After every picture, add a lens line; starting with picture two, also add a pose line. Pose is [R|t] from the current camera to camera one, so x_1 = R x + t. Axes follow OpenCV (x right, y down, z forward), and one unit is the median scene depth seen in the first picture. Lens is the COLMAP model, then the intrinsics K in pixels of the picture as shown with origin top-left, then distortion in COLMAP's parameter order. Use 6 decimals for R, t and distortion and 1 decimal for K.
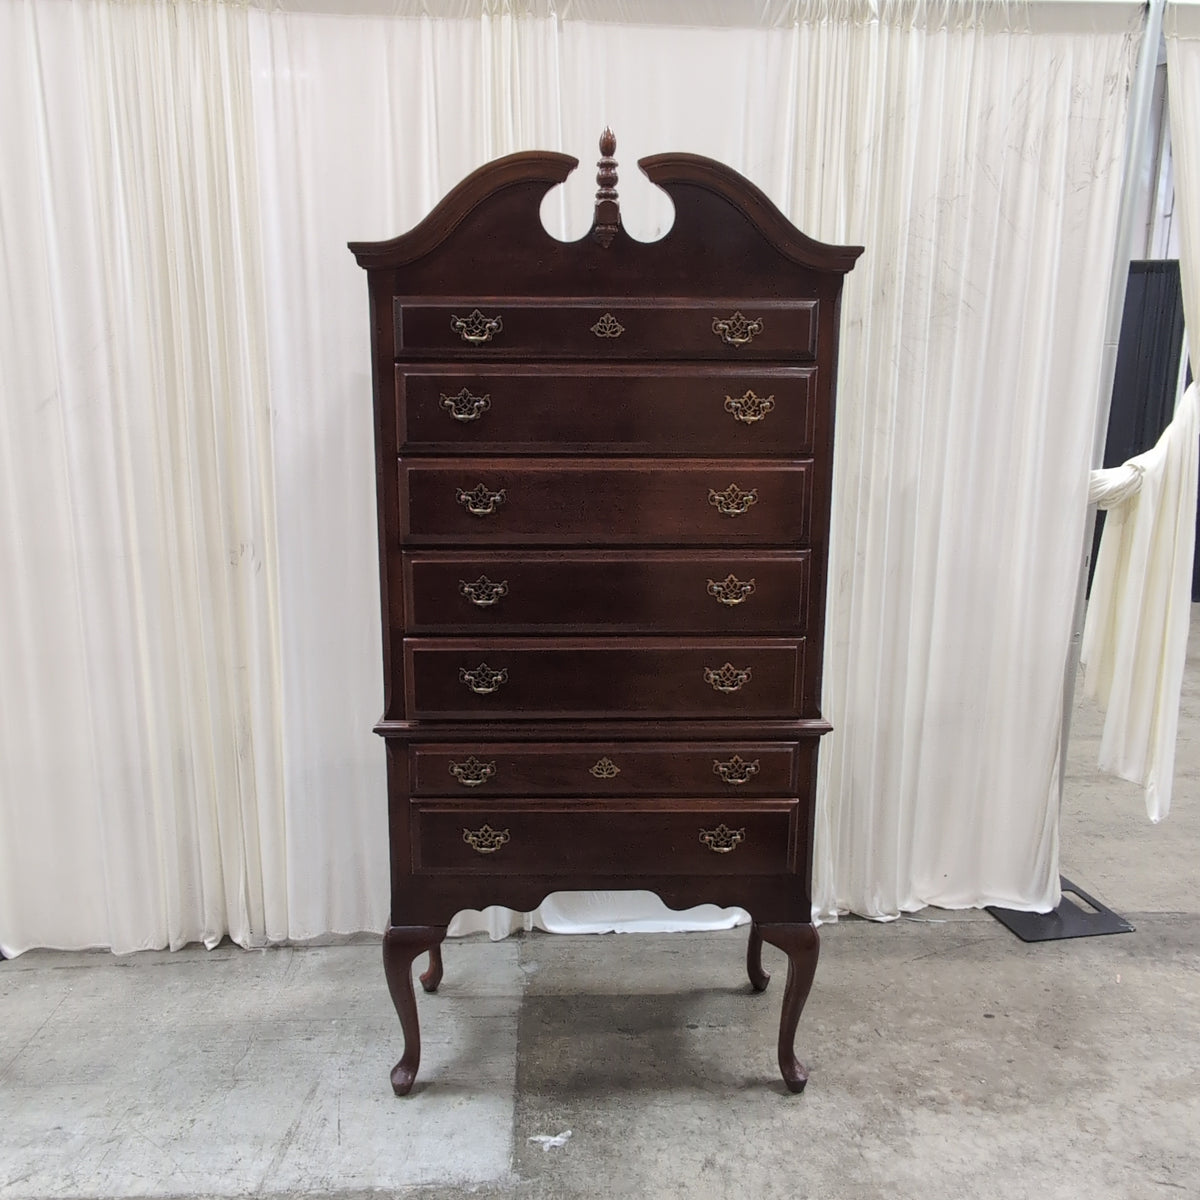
lens RADIAL K [[996.2, 0, 595.7], [0, 996.2, 601.4], [0, 0, 1]] dist [0.016996, -0.000550]
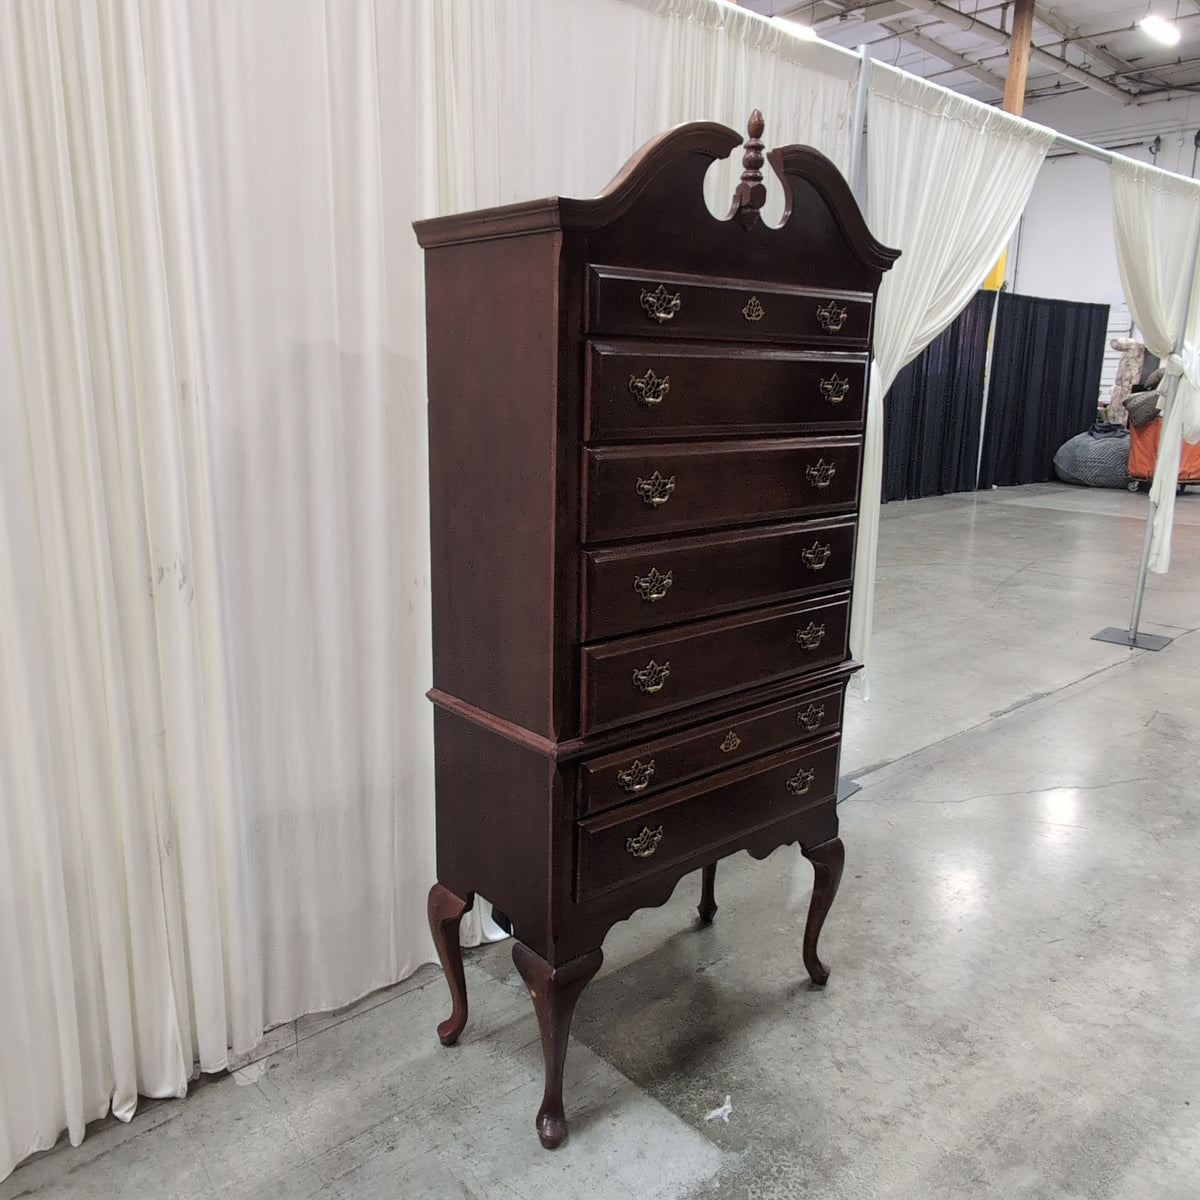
lens RADIAL K [[996.2, 0, 596.9], [0, 996.2, 599.5], [0, 0, 1]] dist [0.016996, -0.000550]
pose [[0.777087, -0.131897, 0.615417, -0.711327], [0.105979, 0.991255, 0.078628, -0.073491], [-0.620406, 0.004121, 0.784270, 0.279818]]
